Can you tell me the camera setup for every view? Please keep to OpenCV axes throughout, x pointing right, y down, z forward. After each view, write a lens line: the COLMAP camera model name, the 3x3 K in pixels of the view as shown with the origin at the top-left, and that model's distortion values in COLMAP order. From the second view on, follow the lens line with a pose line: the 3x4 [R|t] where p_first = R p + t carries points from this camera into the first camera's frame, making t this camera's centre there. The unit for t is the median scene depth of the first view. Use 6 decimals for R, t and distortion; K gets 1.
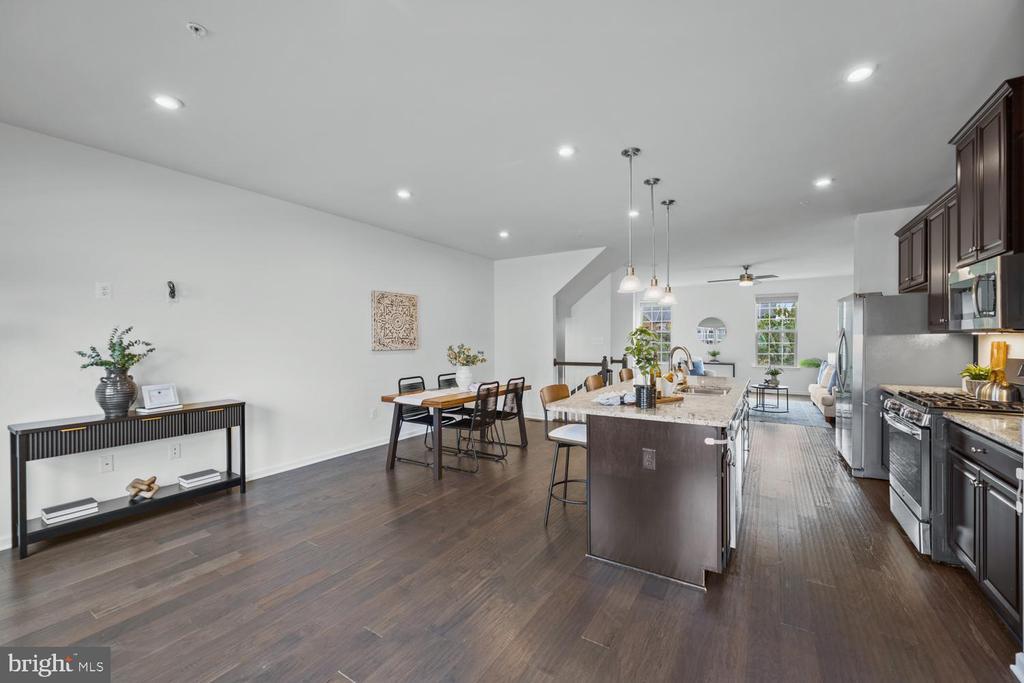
lens RADIAL K [[415.5, 0, 512.3], [0, 415.5, 341.5], [0, 0, 1]] dist [0.000680, 0.000025]
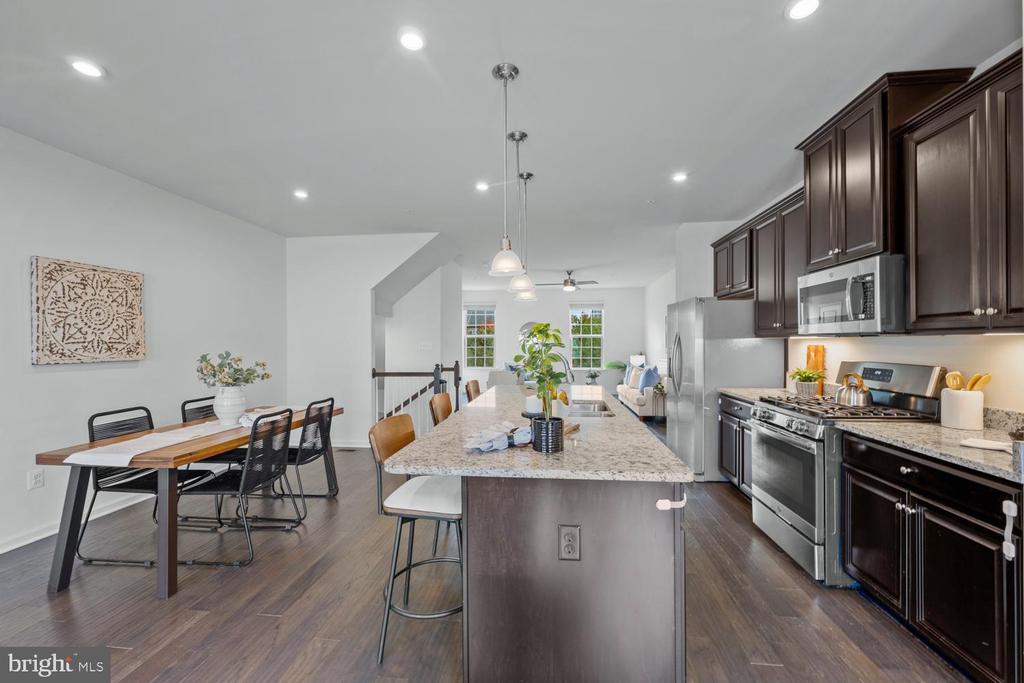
lens RADIAL K [[415.5, 0, 510.8], [0, 415.5, 342.7], [0, 0, 1]] dist [0.000680, 0.000025]
pose [[0.902362, -0.000242, 0.430978, -0.003624], [0.003861, 0.999964, -0.007522, -0.000966], [-0.430961, 0.008452, 0.902331, 0.259232]]
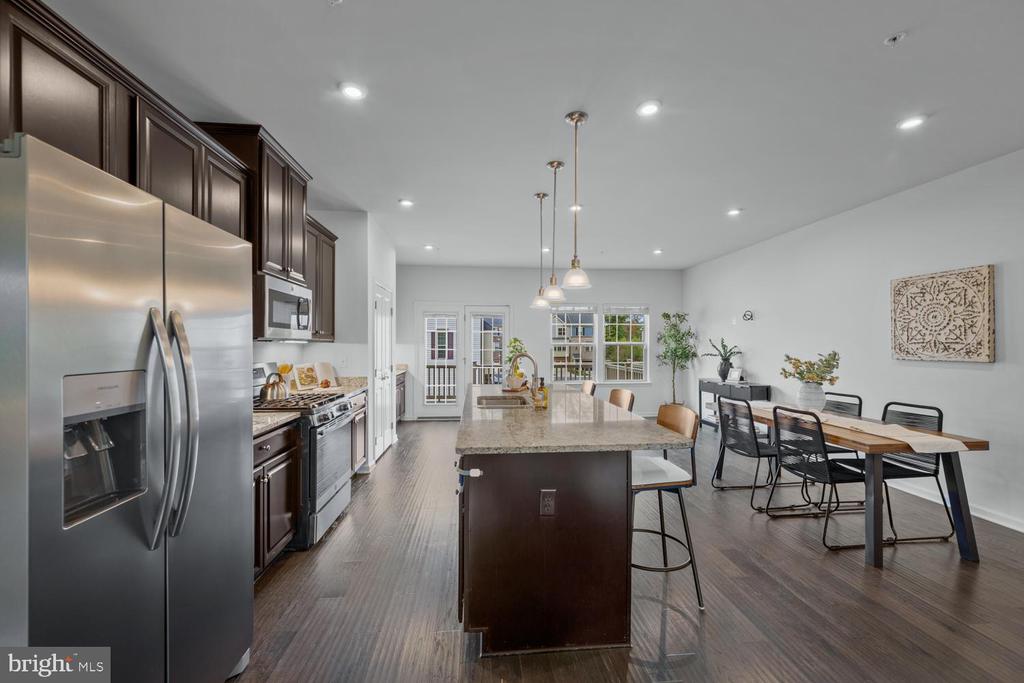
lens RADIAL K [[415.5, 0, 510.5], [0, 415.5, 342.6], [0, 0, 1]] dist [0.000680, 0.000025]
pose [[-0.799847, 0.002224, -0.600200, 0.751699], [0.000457, 0.999995, 0.003096, -0.012168], [0.600204, 0.002202, -0.799844, 1.321881]]
